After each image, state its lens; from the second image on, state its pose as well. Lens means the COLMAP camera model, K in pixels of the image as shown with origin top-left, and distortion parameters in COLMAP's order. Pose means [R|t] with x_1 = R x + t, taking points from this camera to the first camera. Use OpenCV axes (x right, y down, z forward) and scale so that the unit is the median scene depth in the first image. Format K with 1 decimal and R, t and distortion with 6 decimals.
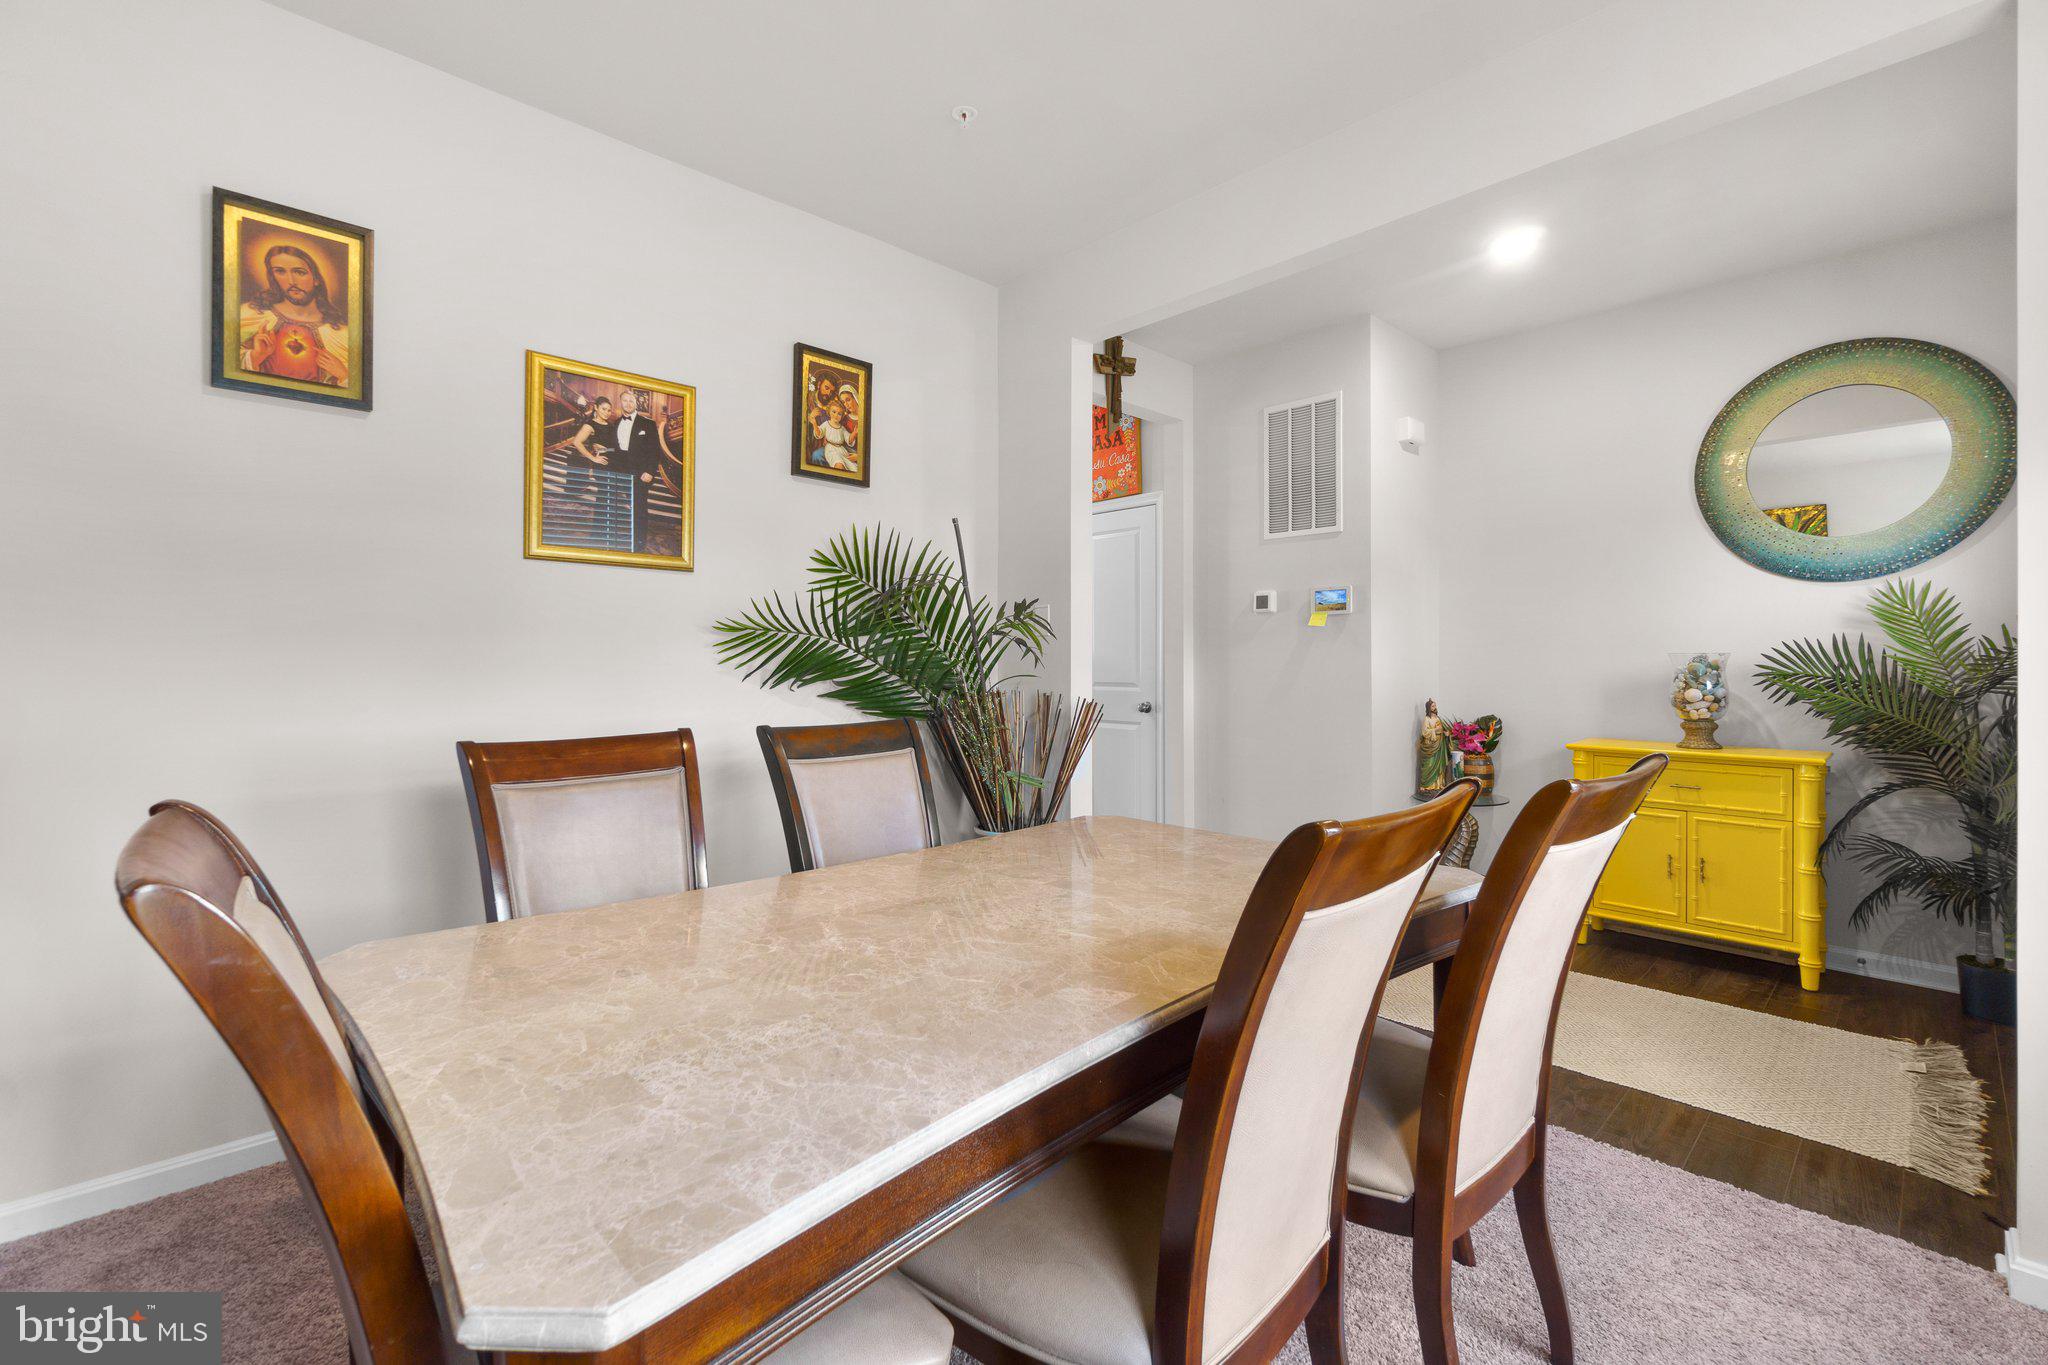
lens RADIAL K [[886.2, 0, 1032.3], [0, 886.2, 669.5], [0, 0, 1]] dist [-0.002475, 0.000004]
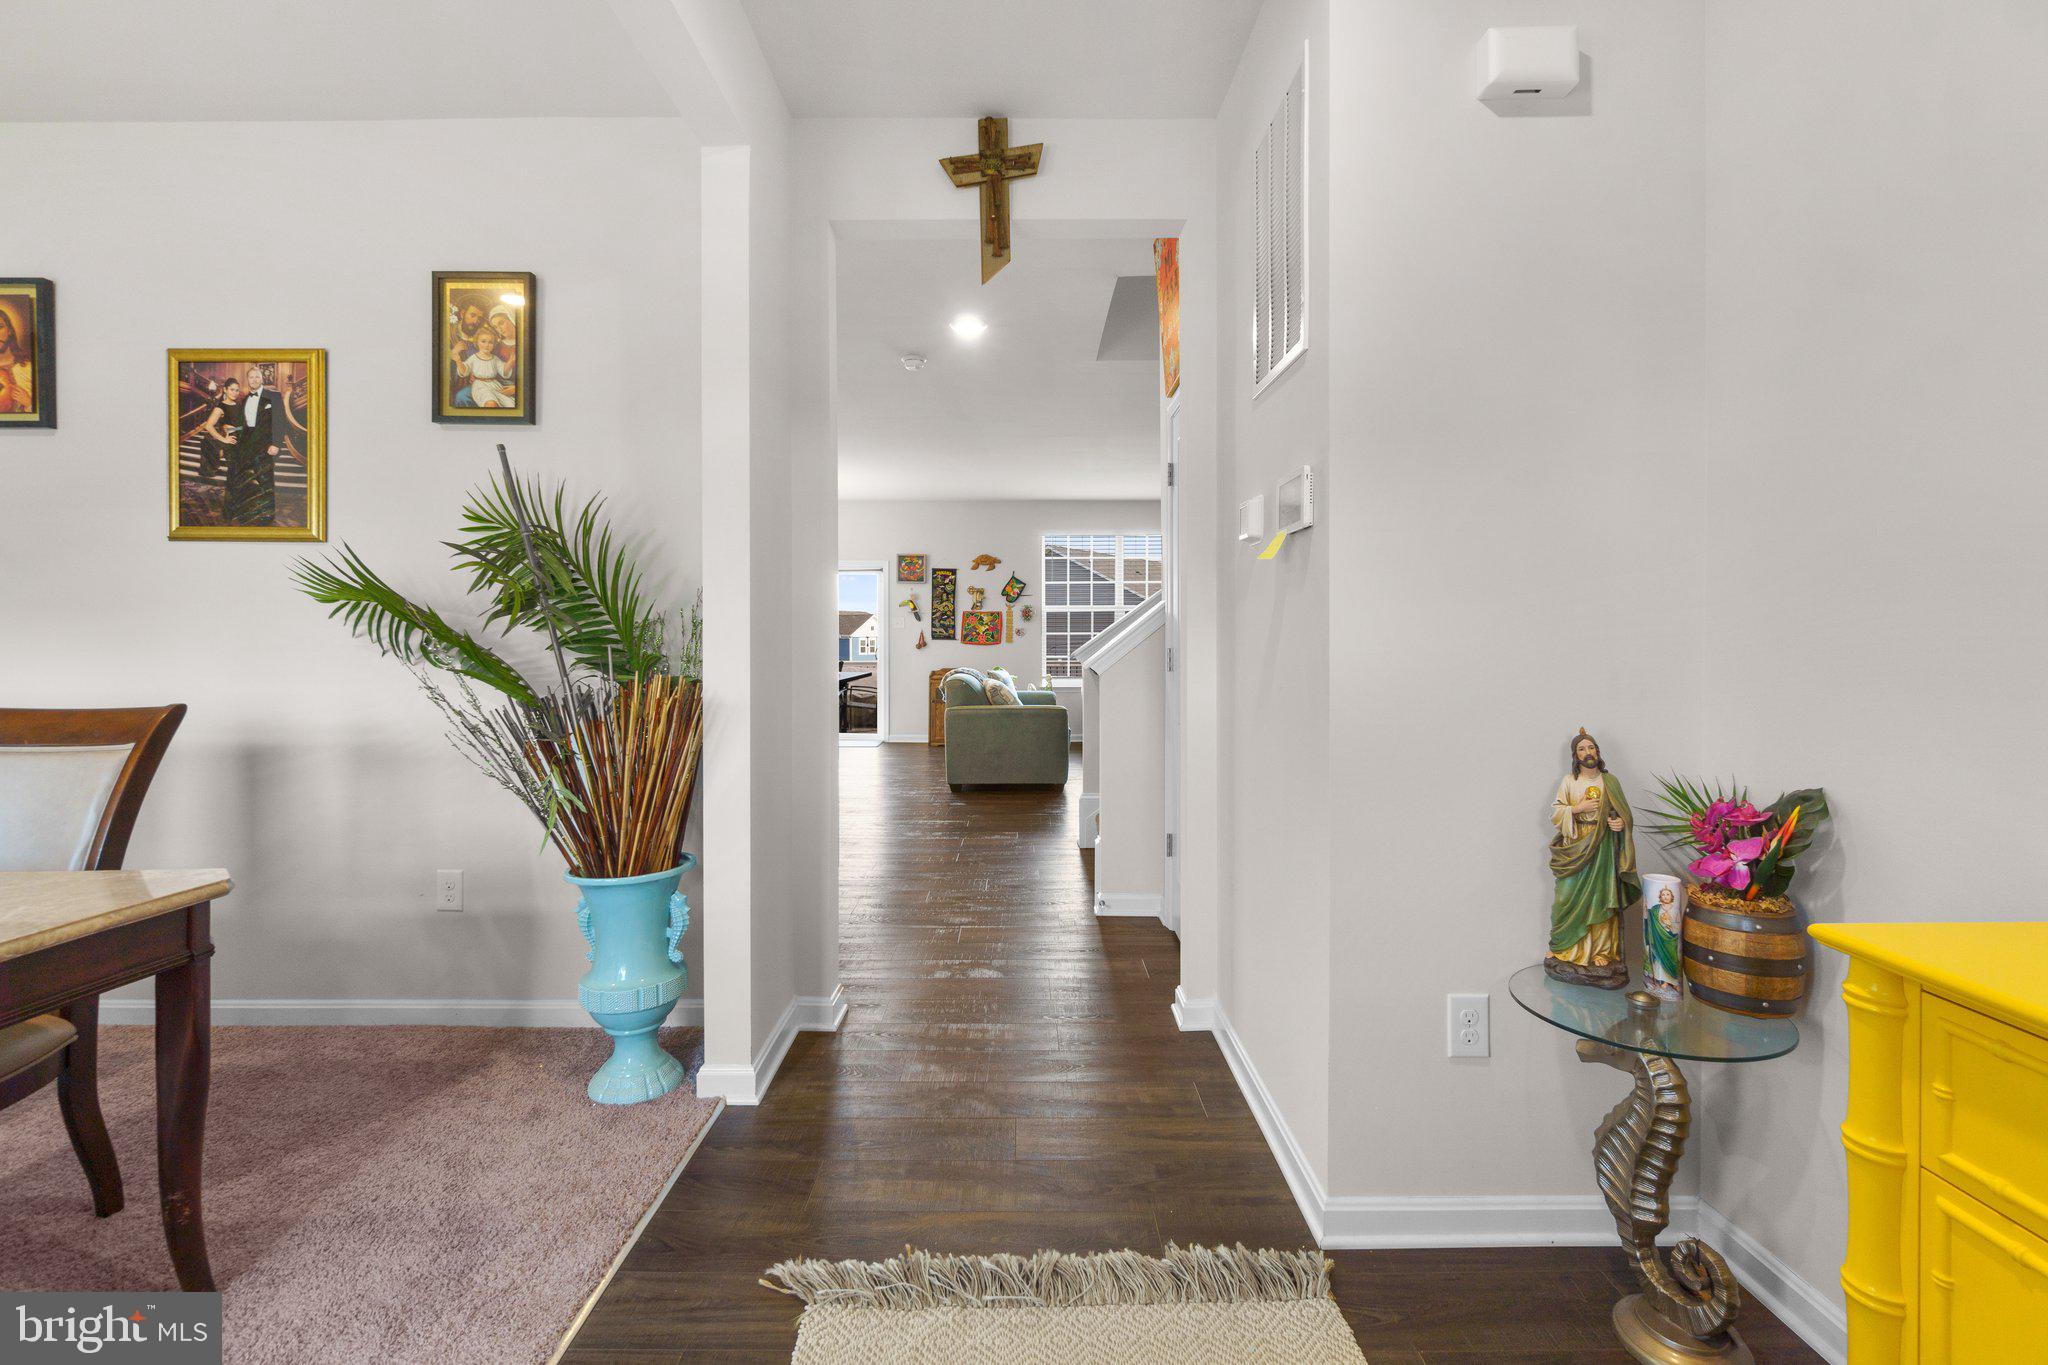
lens RADIAL K [[886.2, 0, 1016.1], [0, 886.2, 644.5], [0, 0, 1]] dist [-0.002475, 0.000004]
pose [[0.718217, 0.011243, -0.695729, 0.848004], [-0.003887, 0.999919, 0.012146, -0.013903], [0.695809, -0.006019, 0.718202, 0.854368]]
